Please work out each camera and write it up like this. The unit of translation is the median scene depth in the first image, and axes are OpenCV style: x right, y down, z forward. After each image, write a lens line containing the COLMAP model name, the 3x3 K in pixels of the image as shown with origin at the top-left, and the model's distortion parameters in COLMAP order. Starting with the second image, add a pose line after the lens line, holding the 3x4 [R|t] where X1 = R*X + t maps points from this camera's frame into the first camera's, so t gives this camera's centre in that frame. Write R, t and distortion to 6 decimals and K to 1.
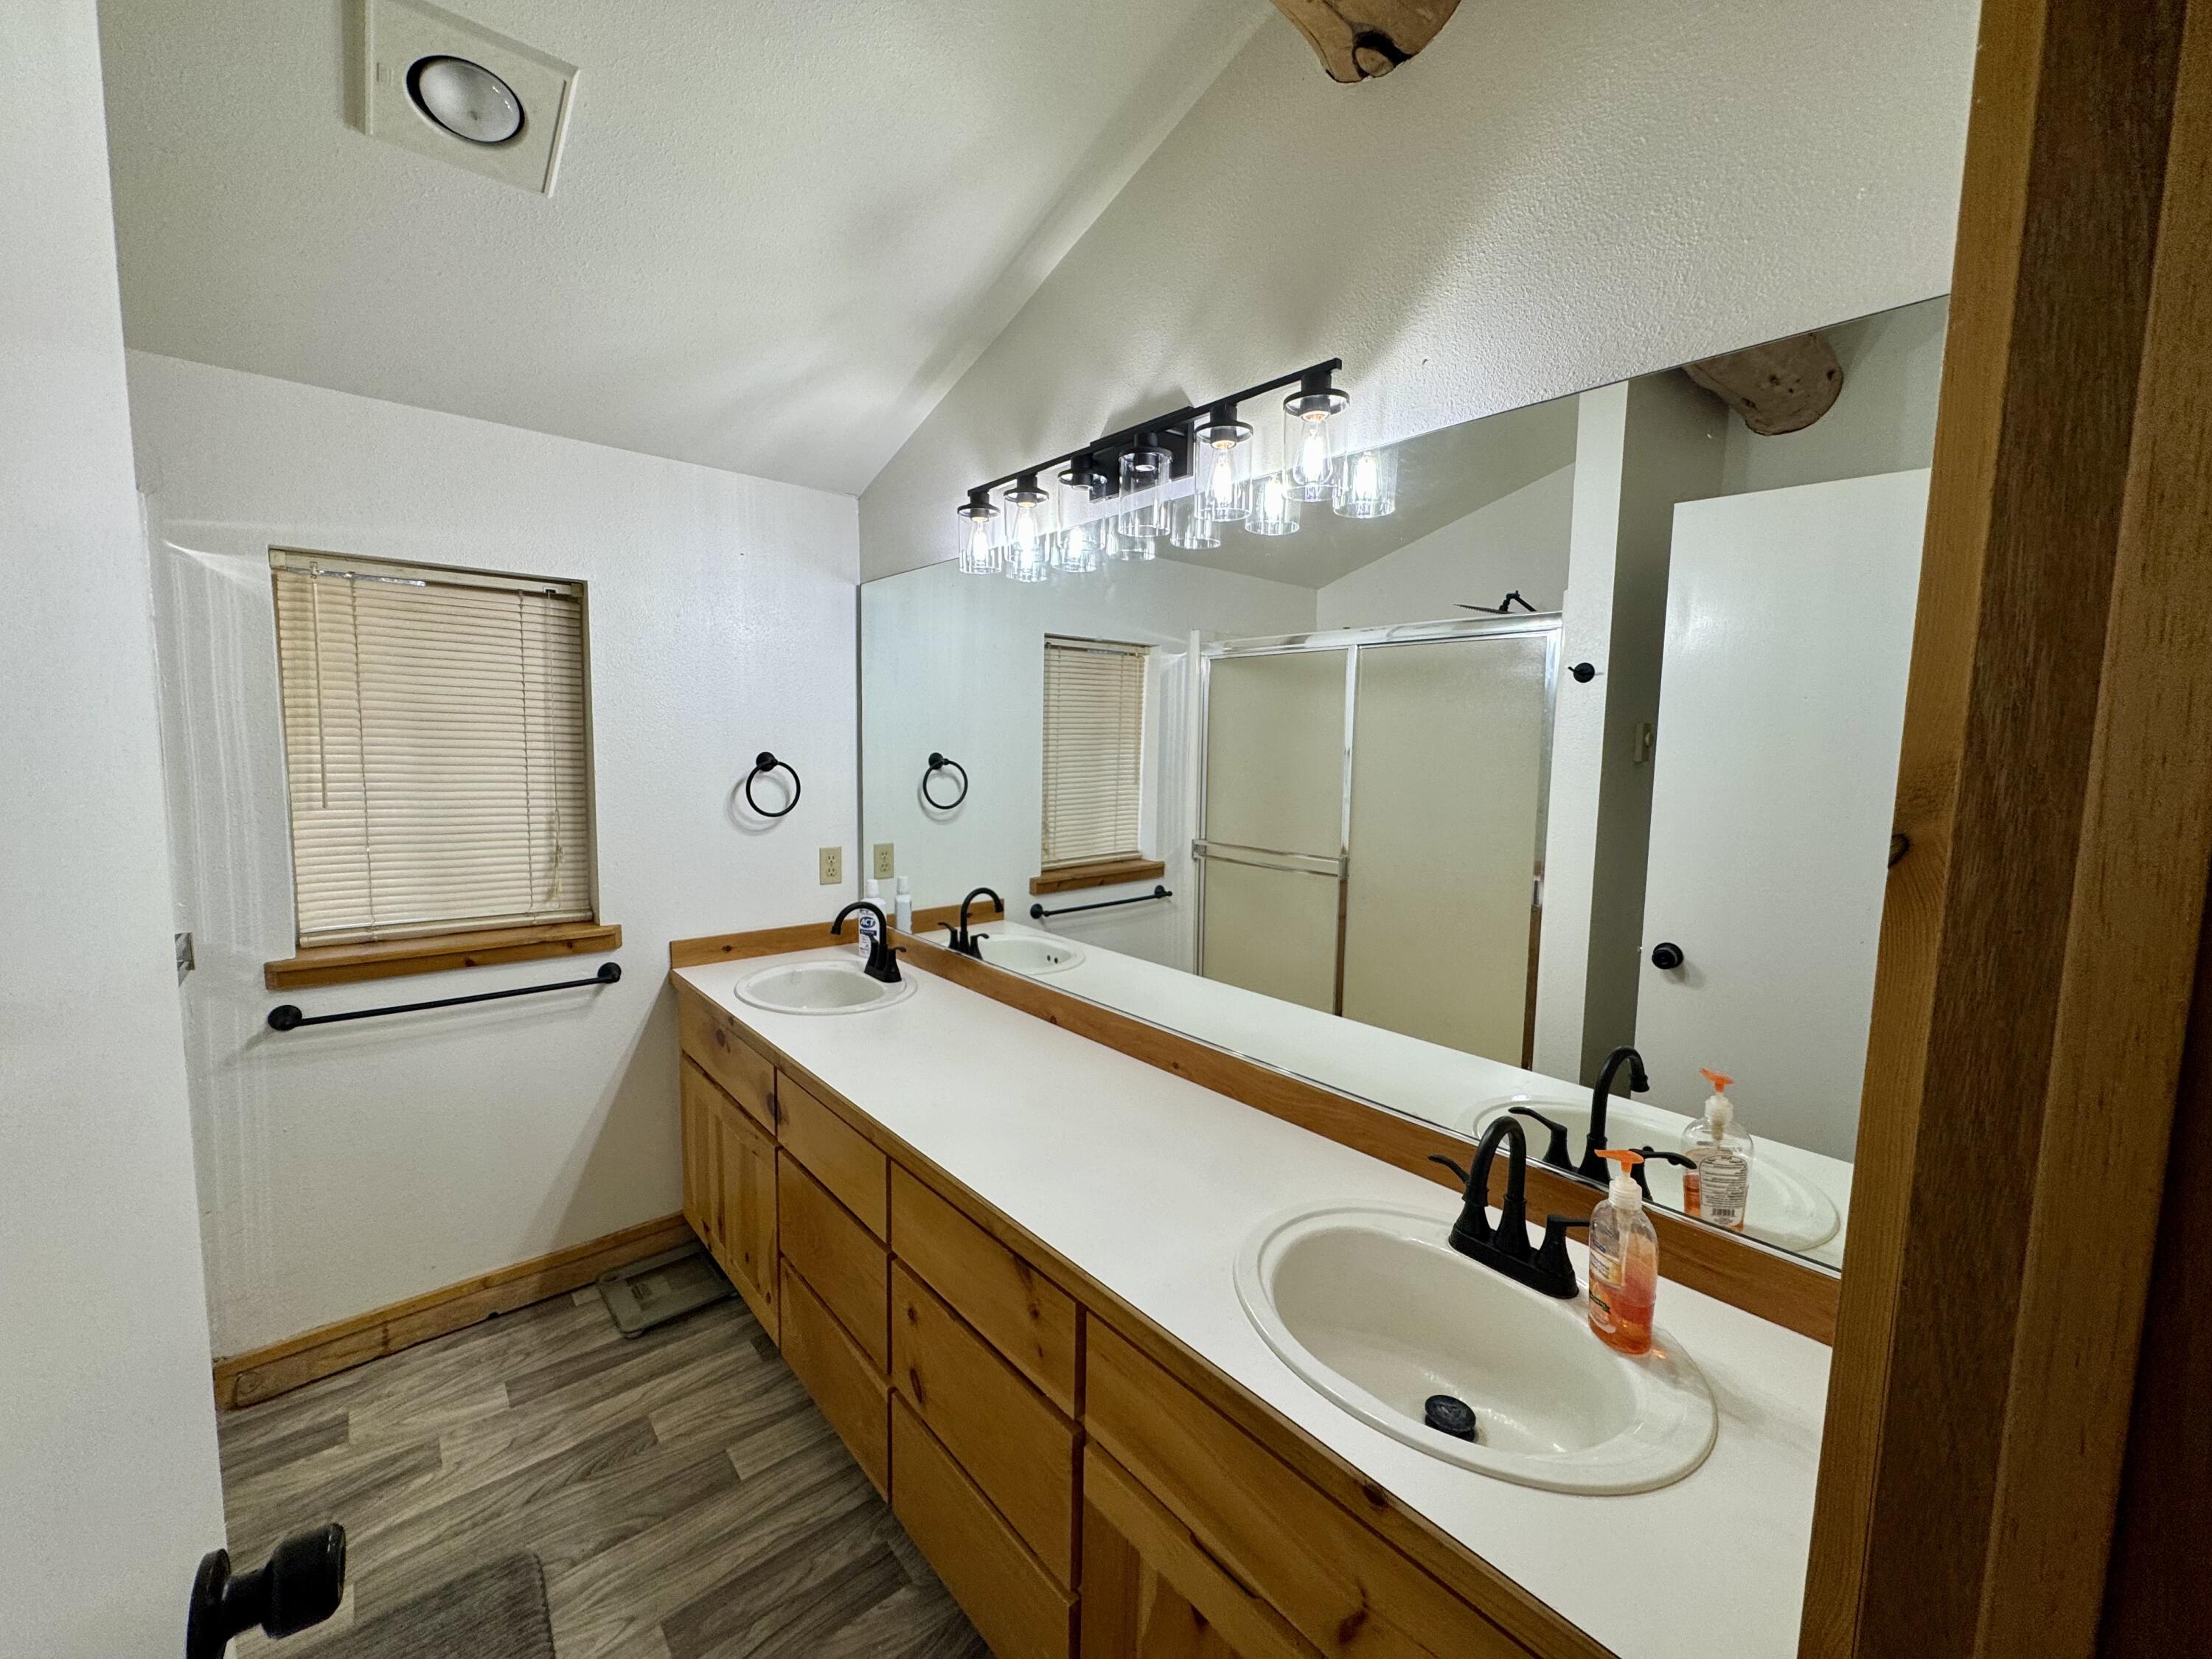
lens RADIAL K [[878.5, 0, 1109.4], [0, 878.5, 826.9], [0, 0, 1]] dist [-0.002366, 0.000211]
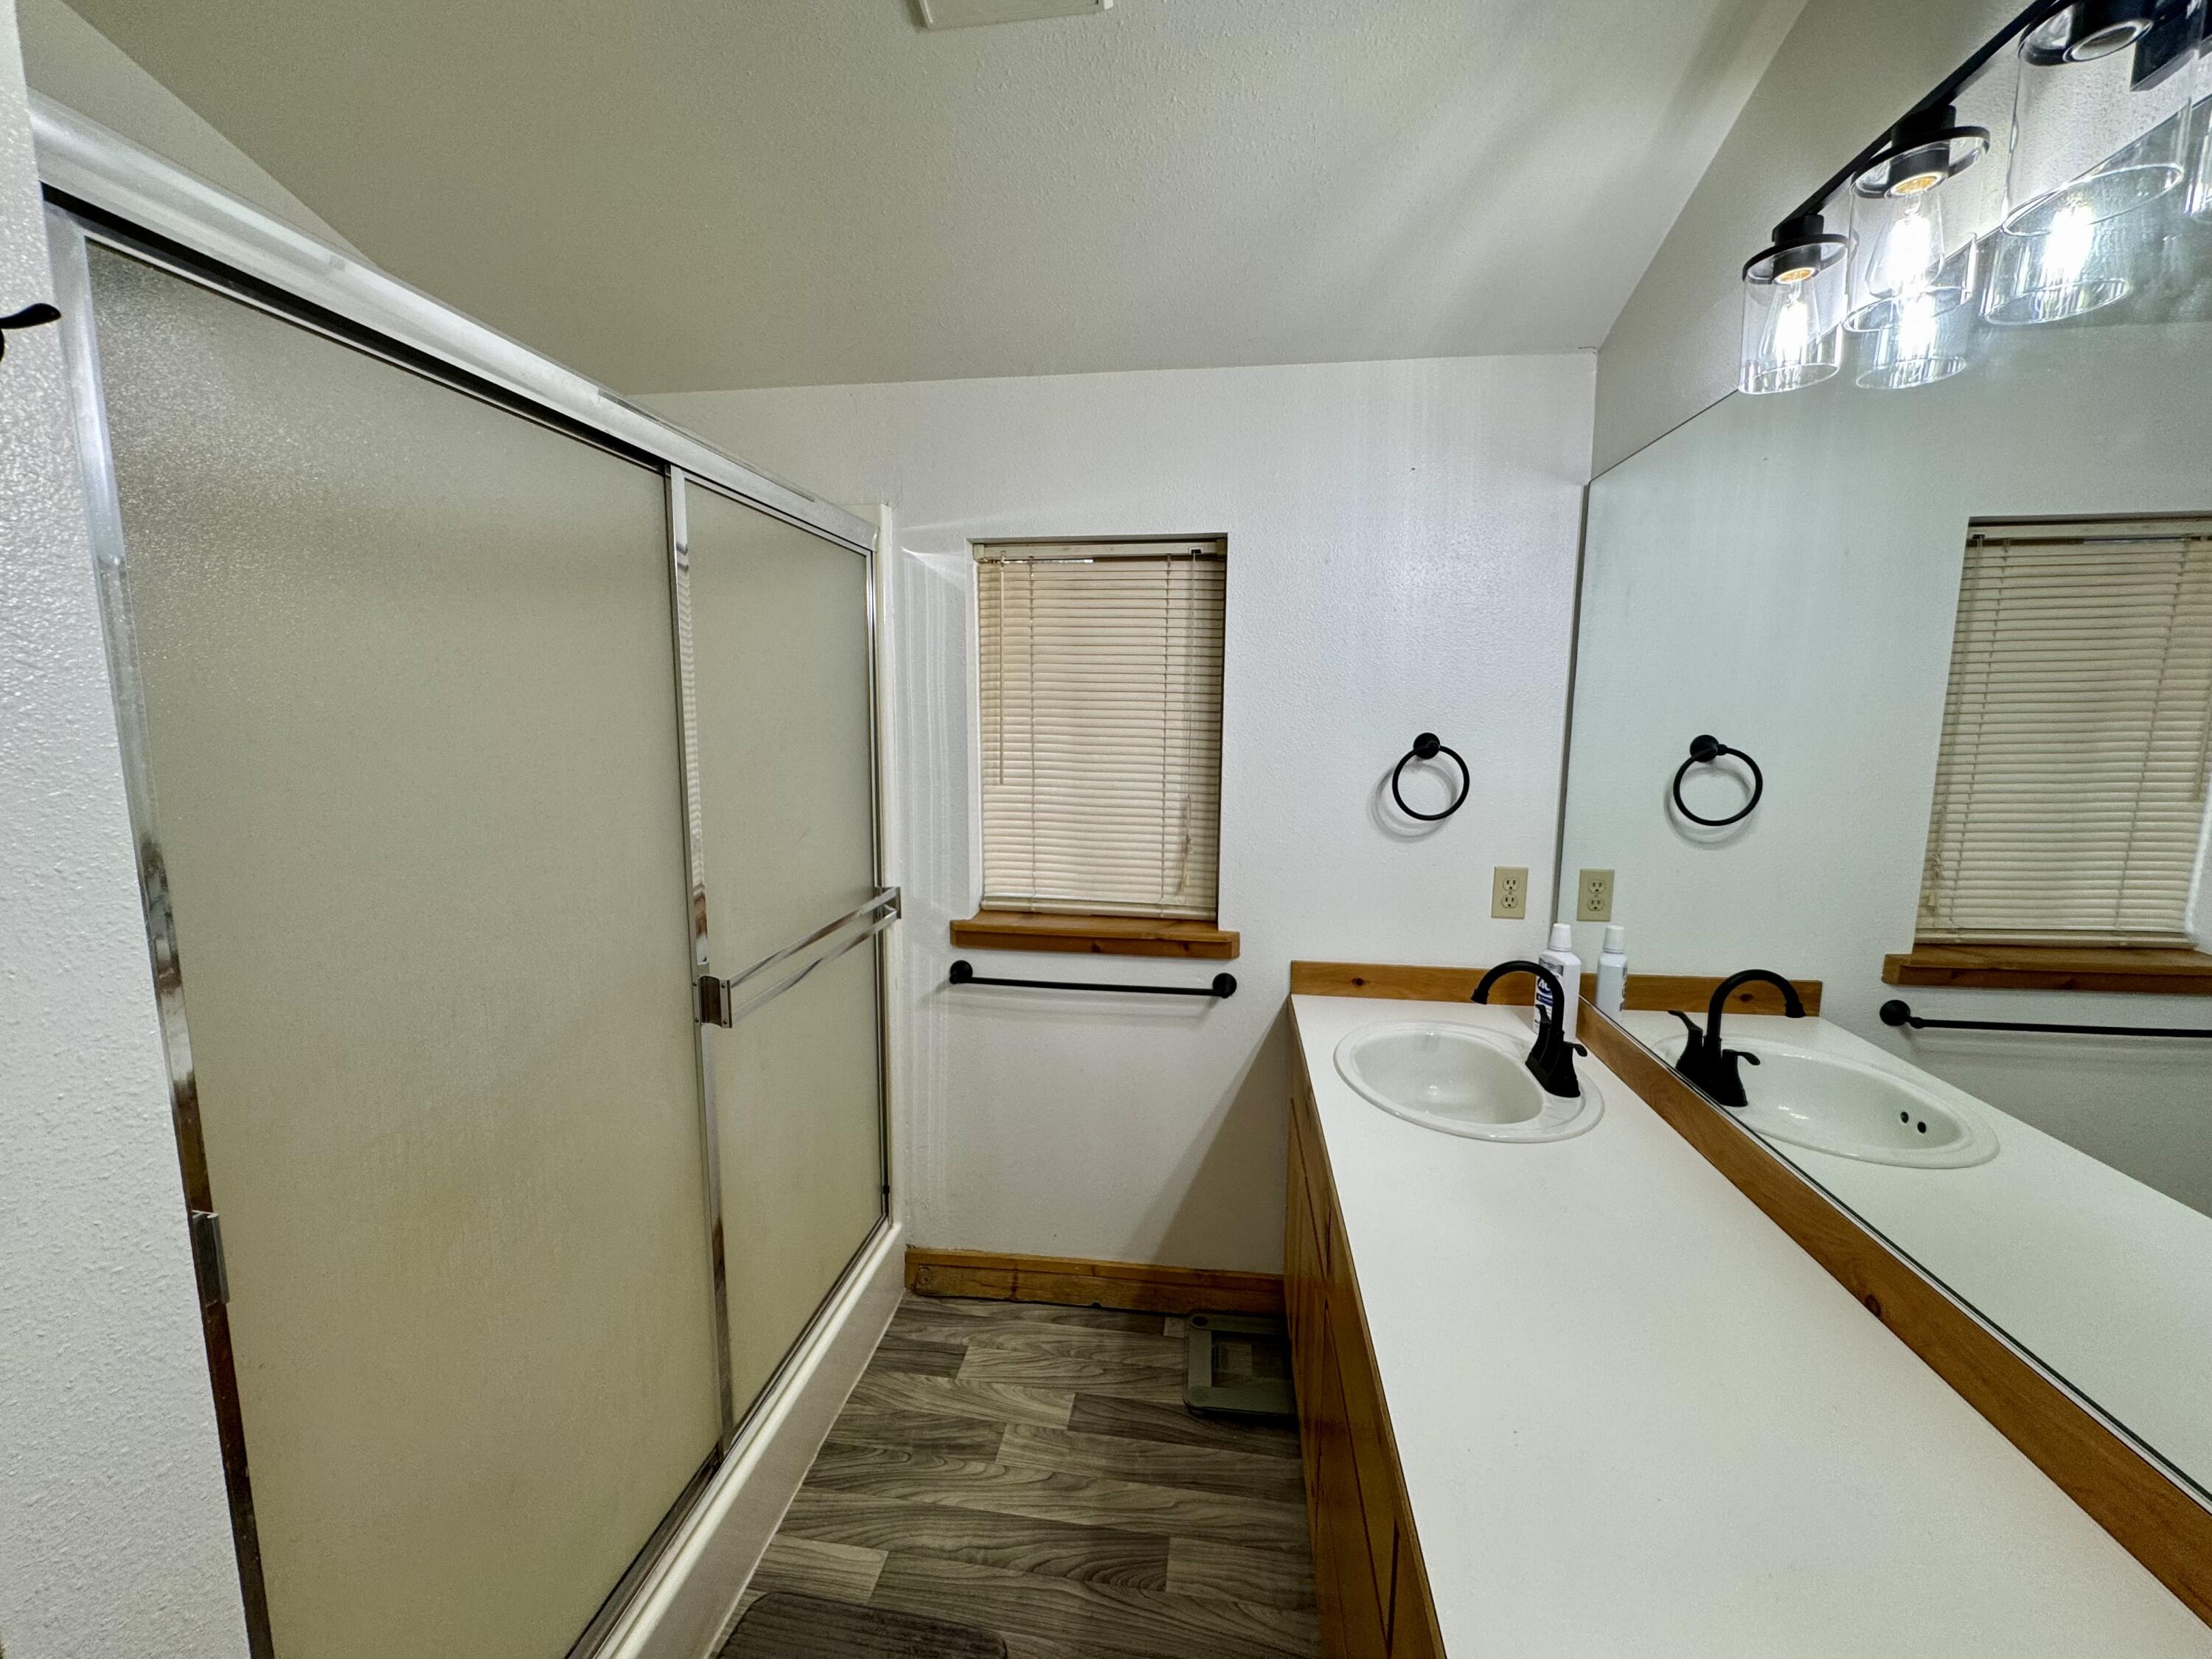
lens RADIAL K [[878.5, 0, 1108.2], [0, 878.5, 824.5], [0, 0, 1]] dist [-0.002366, 0.000211]
pose [[0.657123, 0.084515, -0.749031, -0.002359], [-0.067485, 0.996300, 0.053211, -0.033246], [0.750757, 0.015582, 0.660395, 0.345275]]
